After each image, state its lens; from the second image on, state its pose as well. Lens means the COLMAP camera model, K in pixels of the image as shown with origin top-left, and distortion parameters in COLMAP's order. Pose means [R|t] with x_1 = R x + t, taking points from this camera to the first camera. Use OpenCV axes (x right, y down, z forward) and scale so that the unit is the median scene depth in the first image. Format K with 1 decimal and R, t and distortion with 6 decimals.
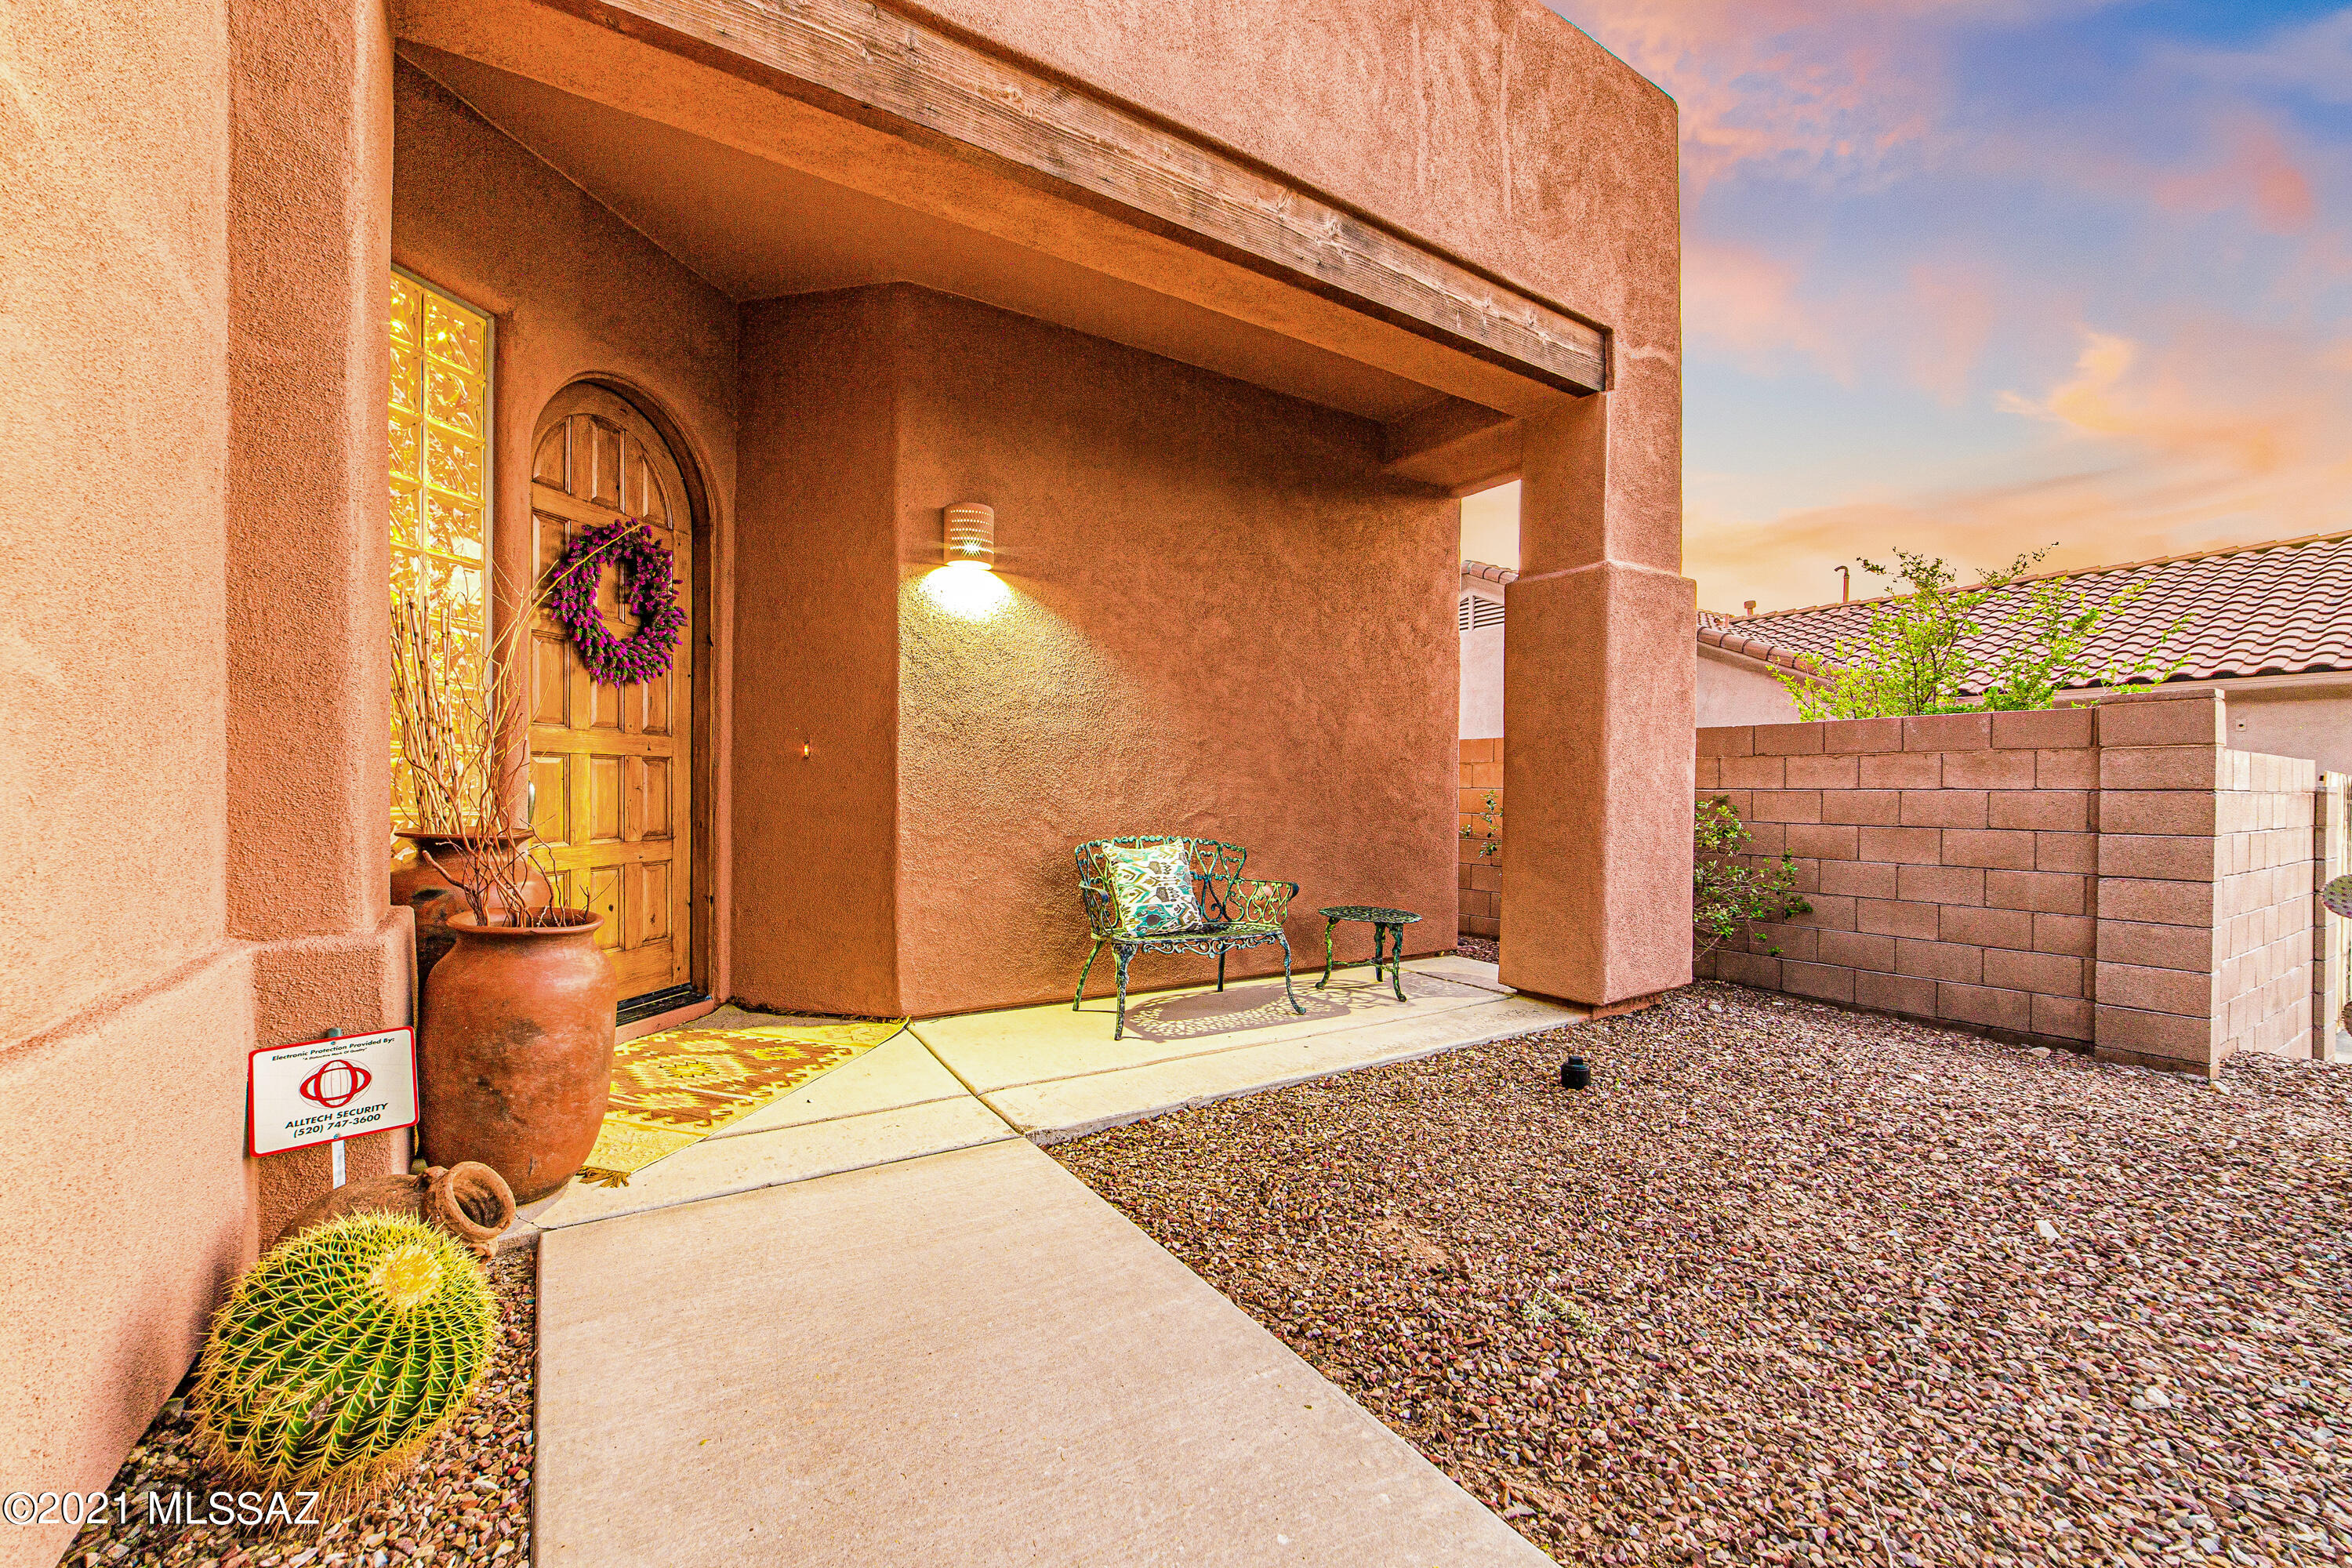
lens RADIAL K [[910.5, 0, 1163.6], [0, 910.5, 792.7], [0, 0, 1]] dist [-0.007170, 0.000306]
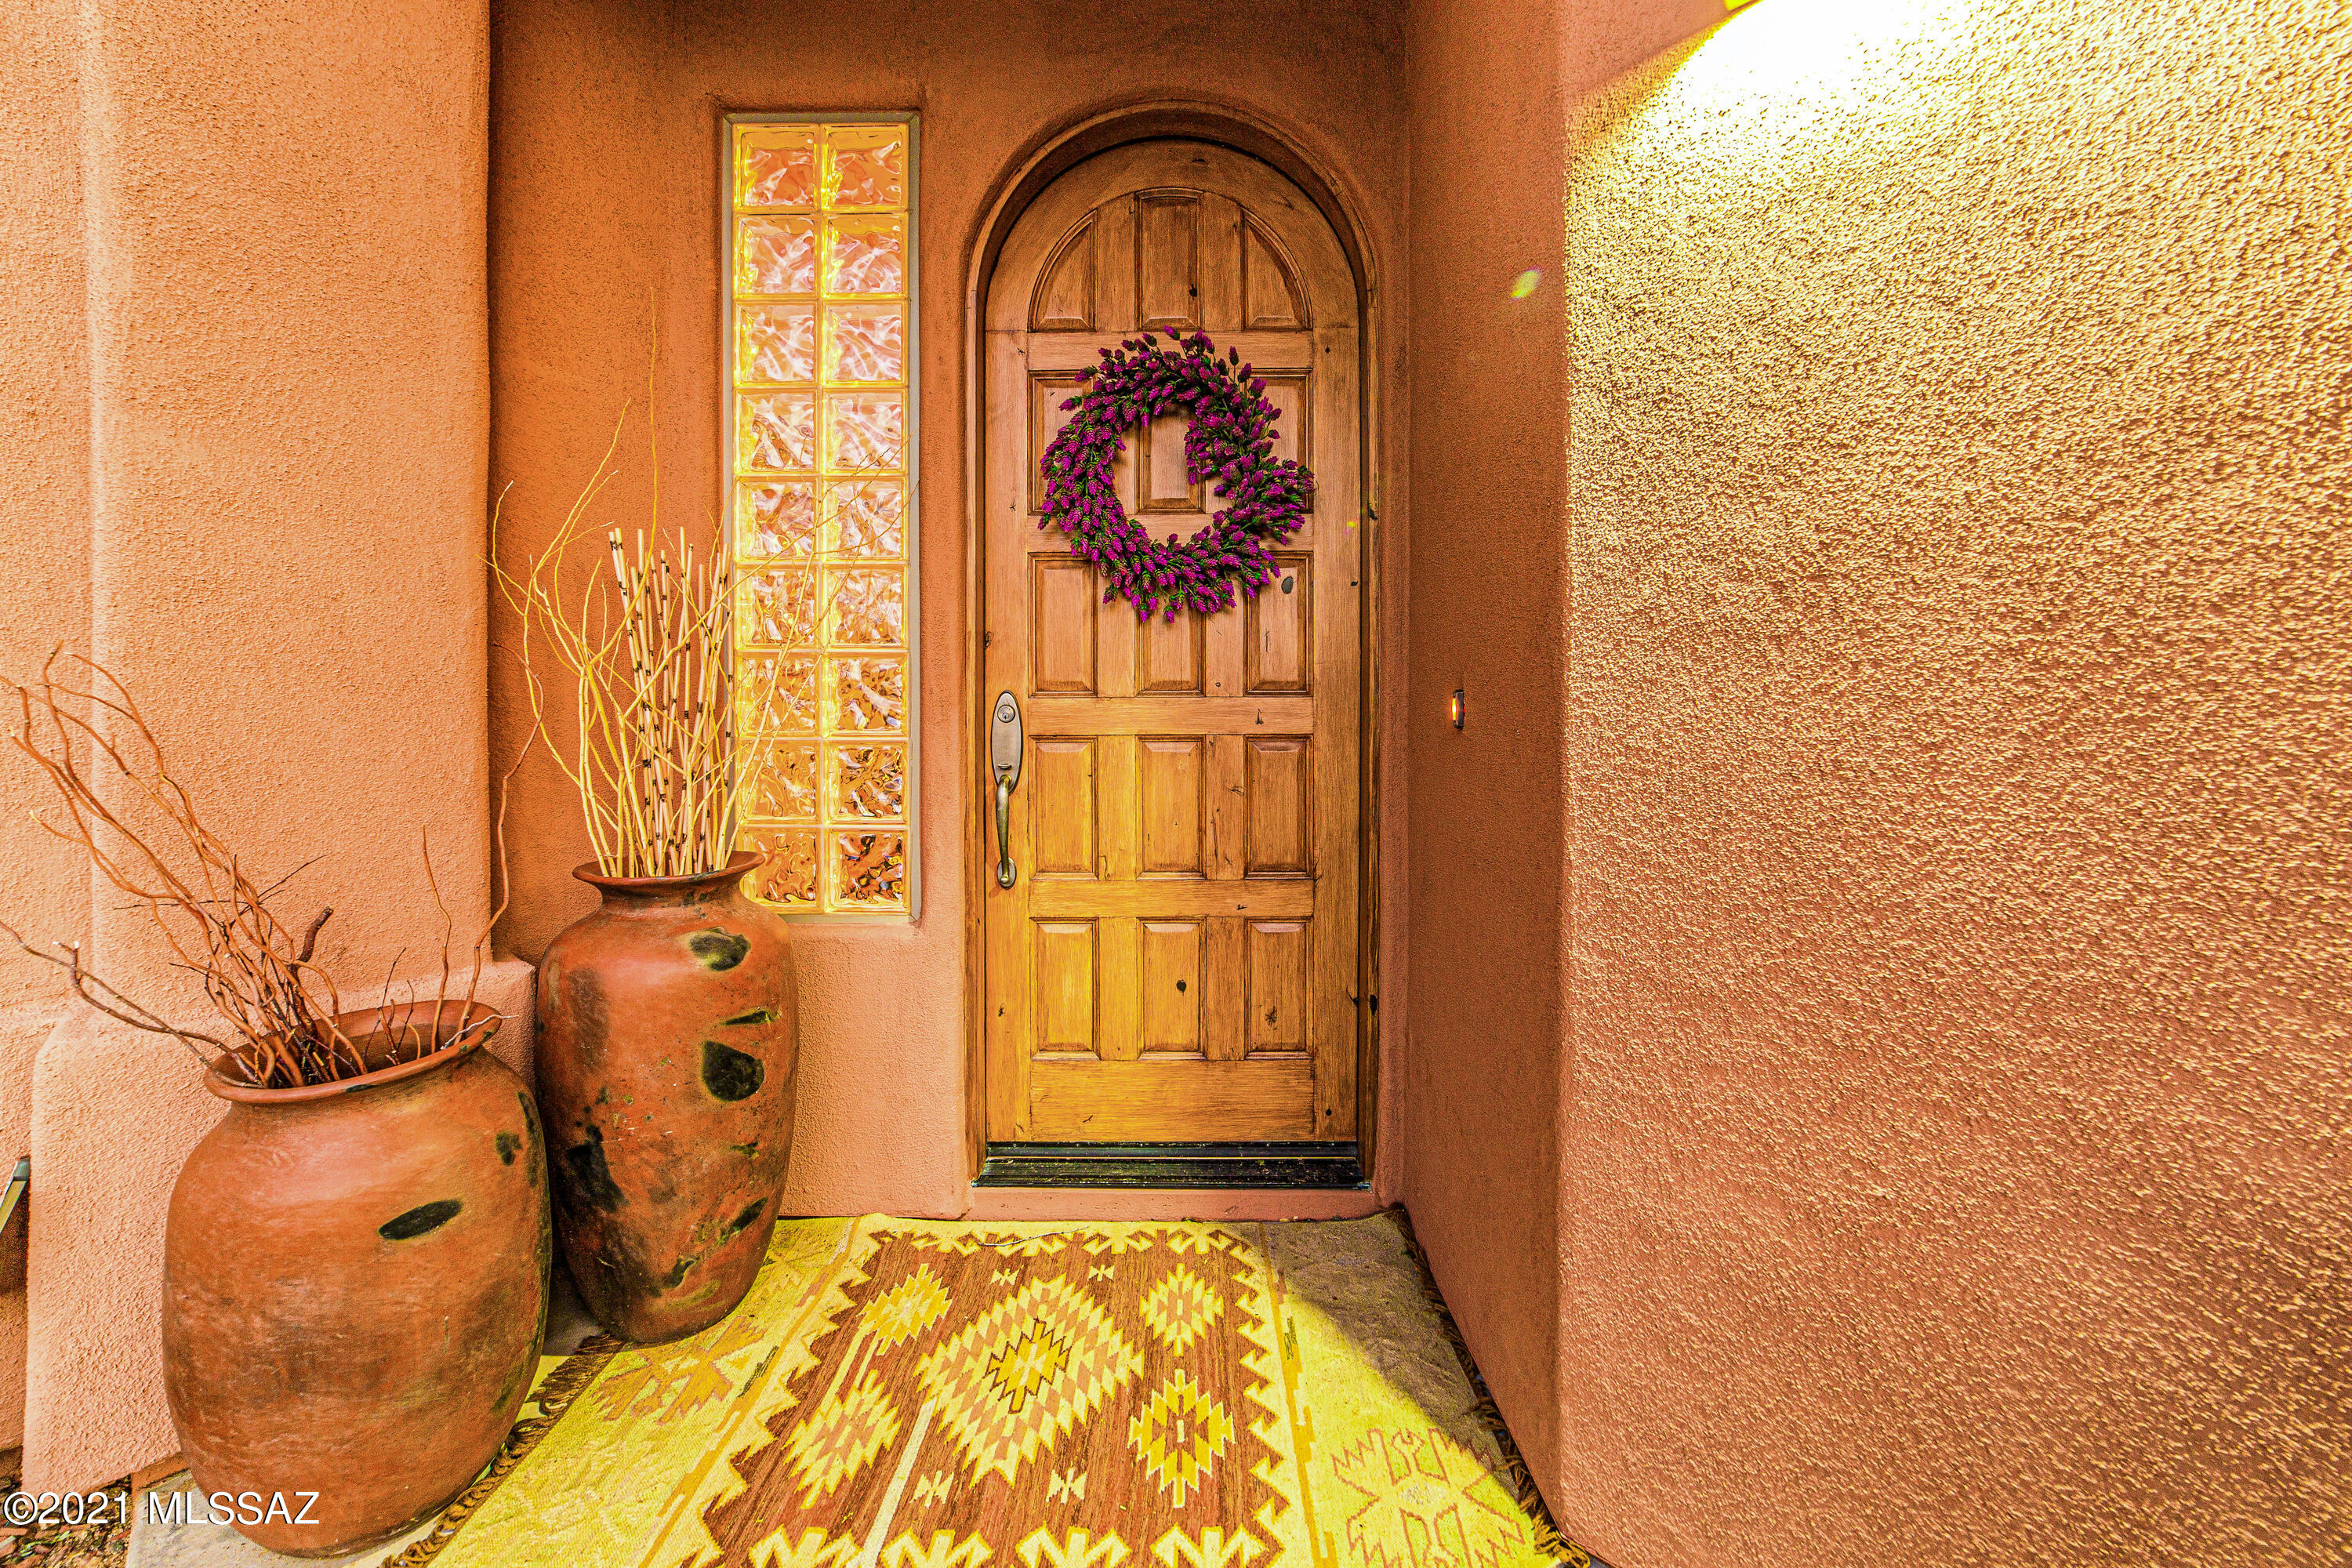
lens RADIAL K [[910.5, 0, 1160.9], [0, 910.5, 763.2], [0, 0, 1]] dist [-0.007170, 0.000306]
pose [[0.231588, 0.006779, -0.972790, -0.014459], [-0.001168, 0.999977, 0.006691, -0.024239], [0.972813, -0.000413, 0.231590, 0.760433]]
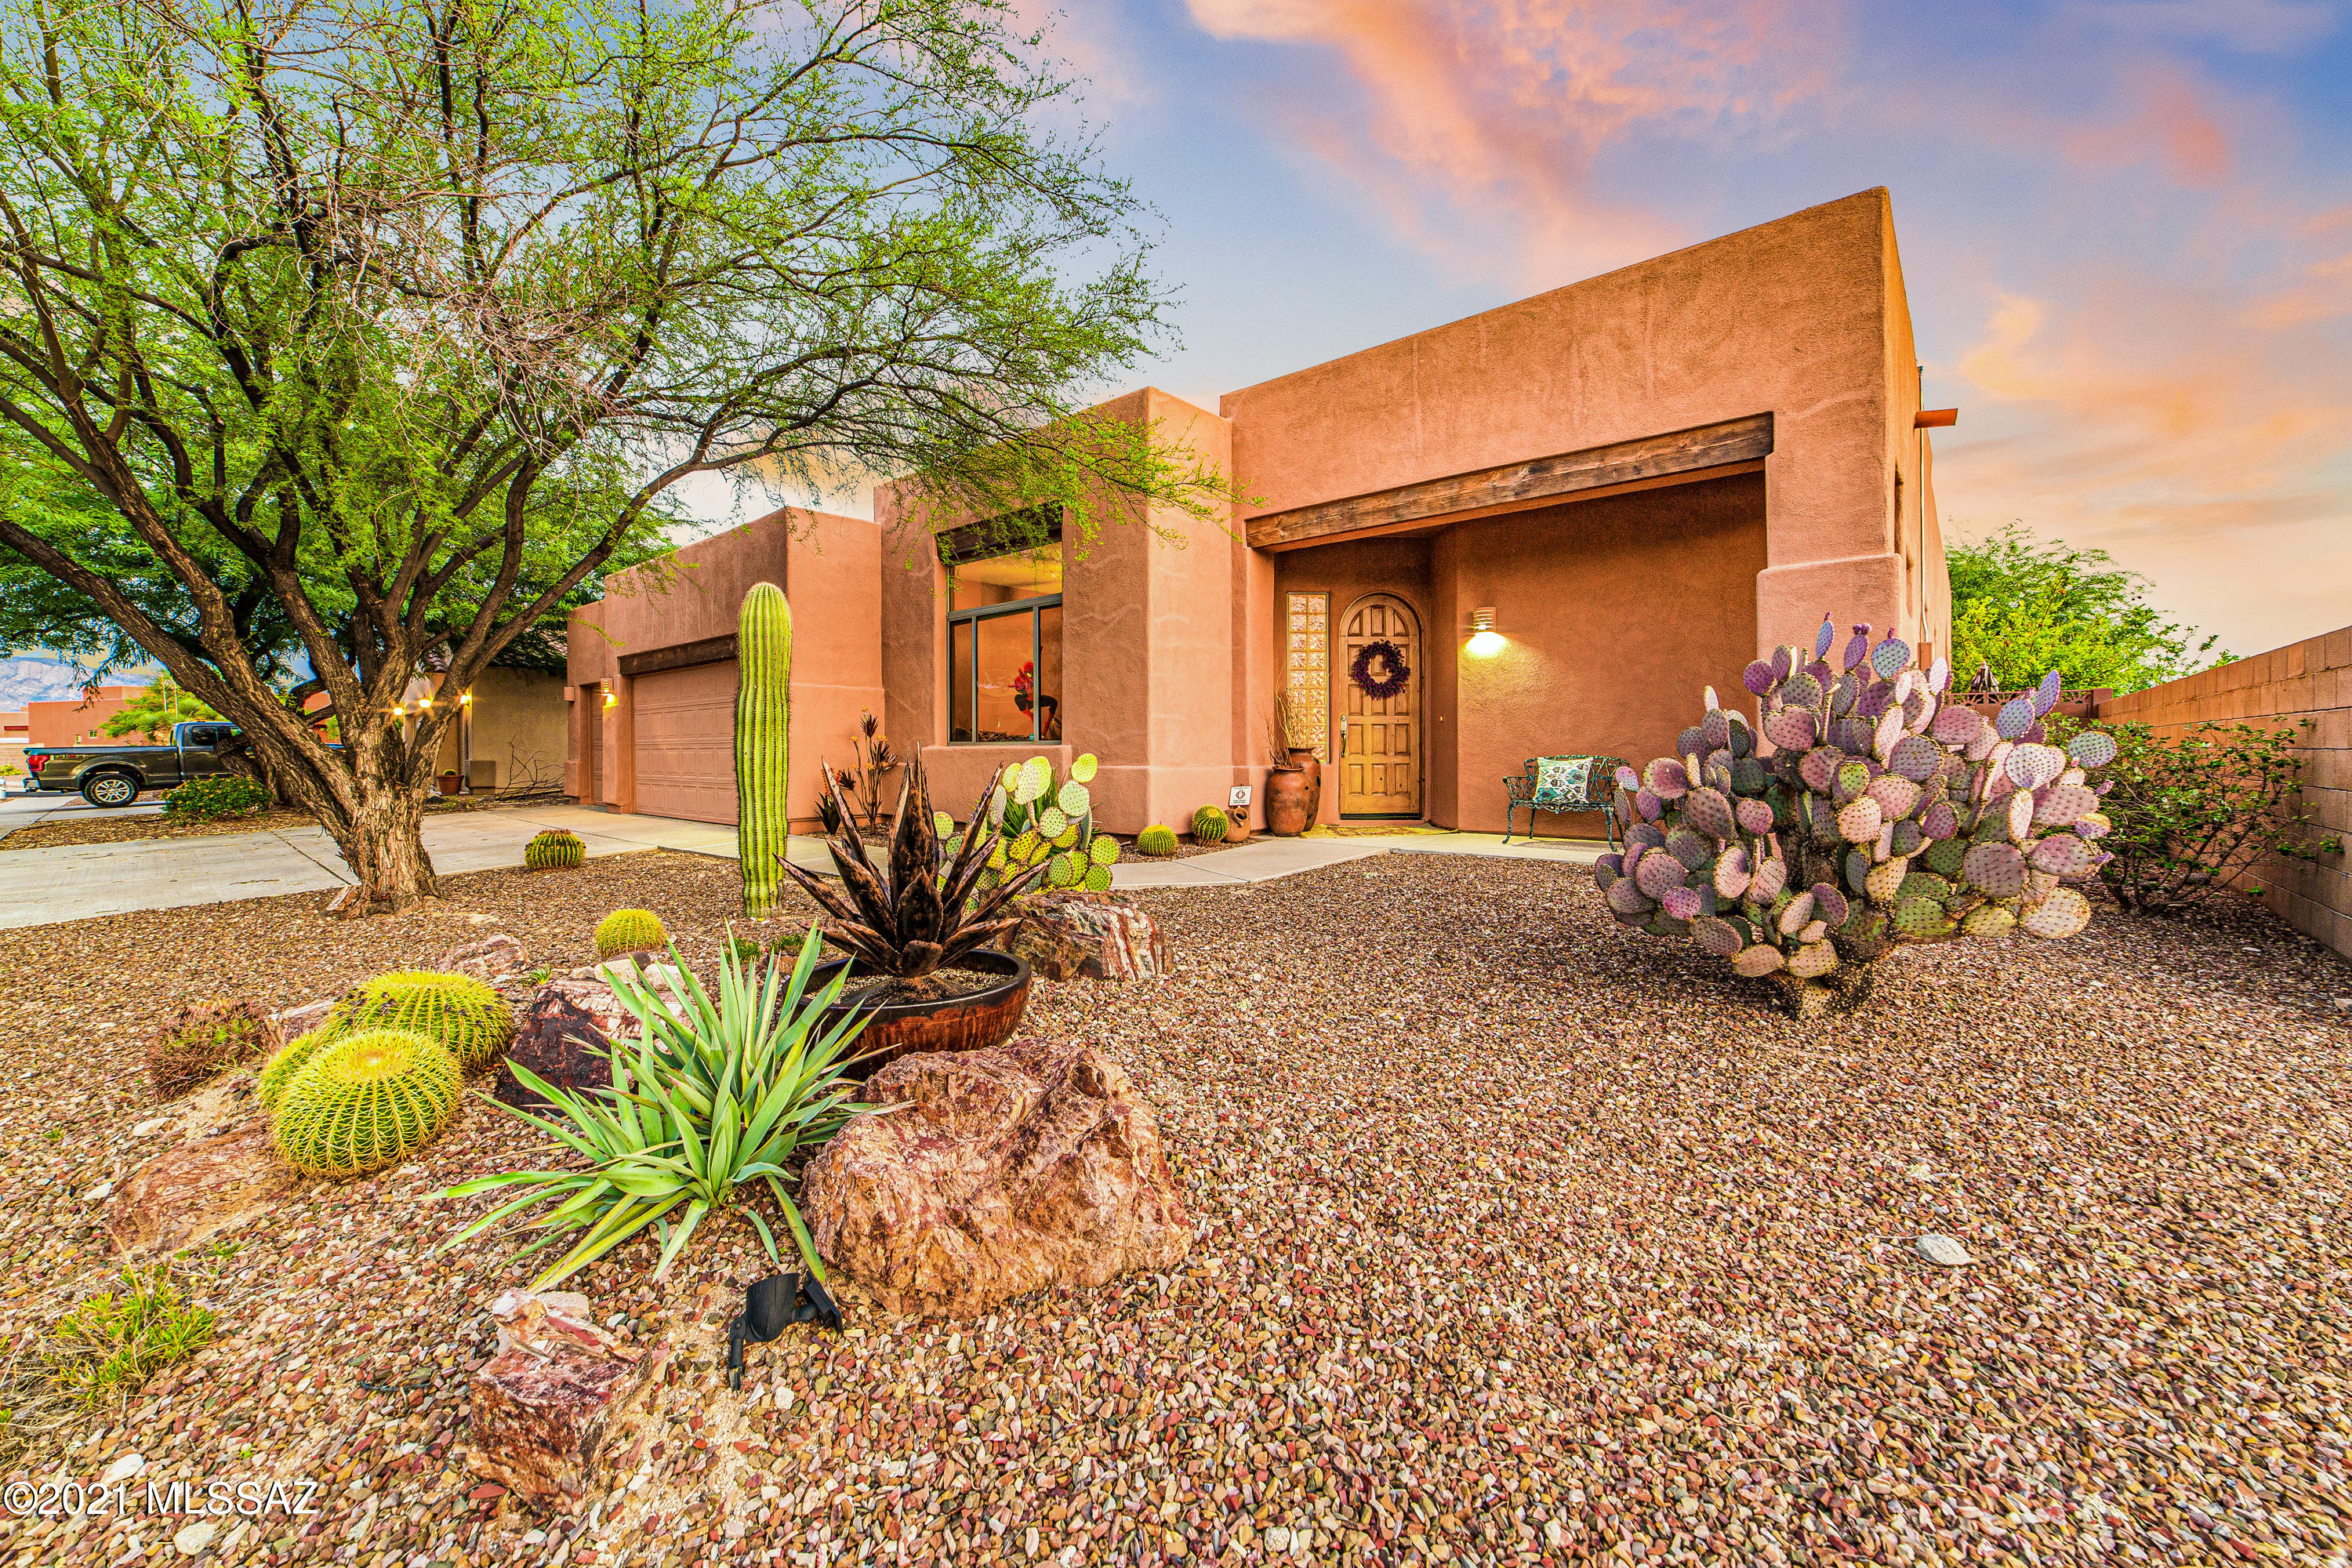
lens RADIAL K [[910.5, 0, 1165.4], [0, 910.5, 764.3], [0, 0, 1]] dist [-0.007170, 0.000306]
pose [[0.280173, 0.004086, -0.959941, 1.719599], [0.002106, 0.999986, 0.004871, 0.061311], [0.959947, -0.003386, 0.280161, -0.389357]]
